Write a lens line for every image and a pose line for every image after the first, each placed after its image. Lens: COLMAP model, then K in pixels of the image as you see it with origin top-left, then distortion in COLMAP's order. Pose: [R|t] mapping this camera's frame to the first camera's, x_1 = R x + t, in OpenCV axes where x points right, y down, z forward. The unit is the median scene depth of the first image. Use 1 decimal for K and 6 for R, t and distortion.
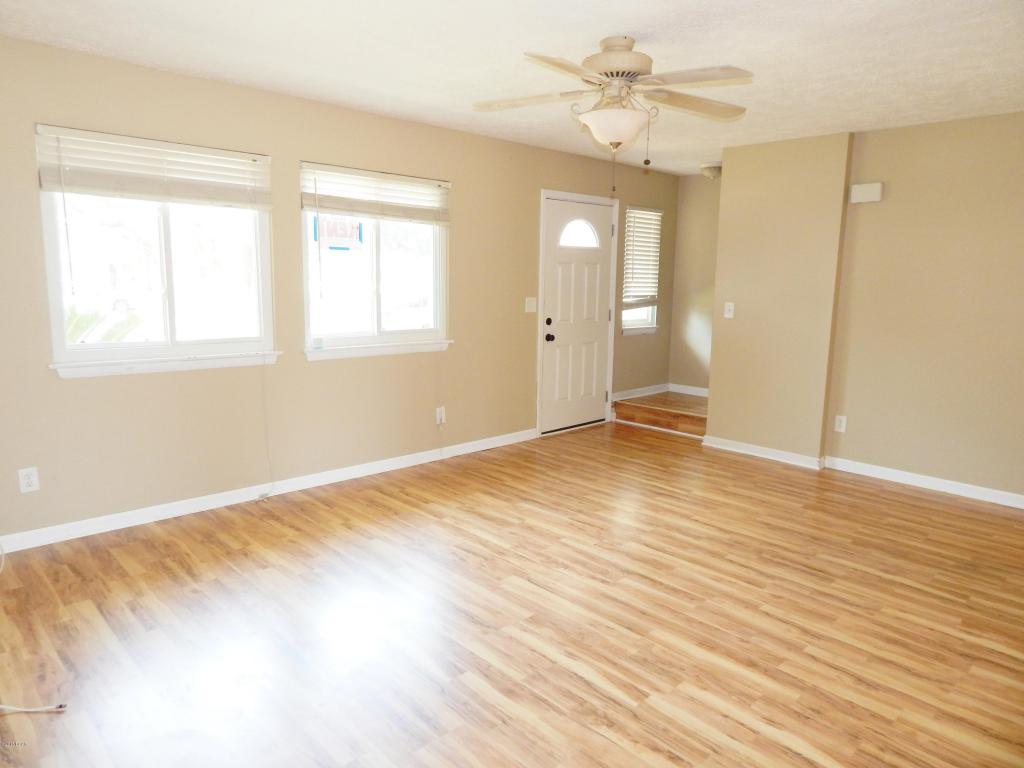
lens RADIAL K [[674.9, 0, 512.0], [0, 674.9, 384.0], [0, 0, 1]] dist [0.002066, 0.000677]
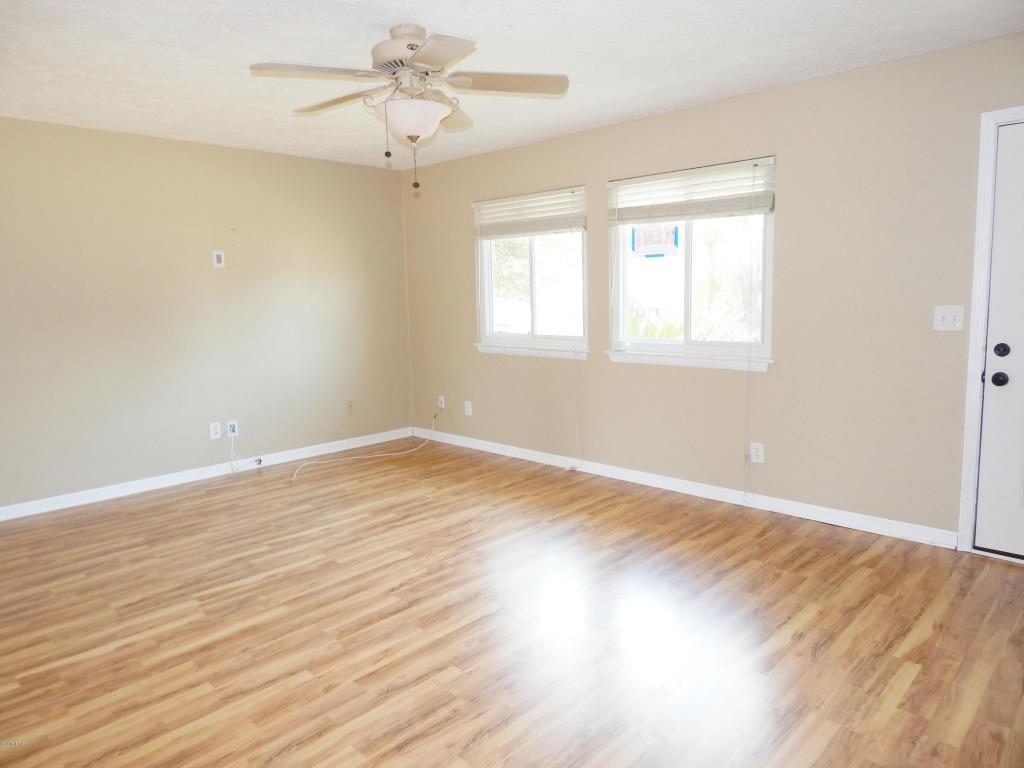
lens RADIAL K [[674.9, 0, 512.0], [0, 674.9, 384.0], [0, 0, 1]] dist [0.002066, 0.000677]
pose [[0.034365, 0.113563, -0.992936, 0.877619], [-0.135385, 0.984894, 0.107958, -0.105652], [0.990197, 0.130718, 0.049221, 0.879495]]
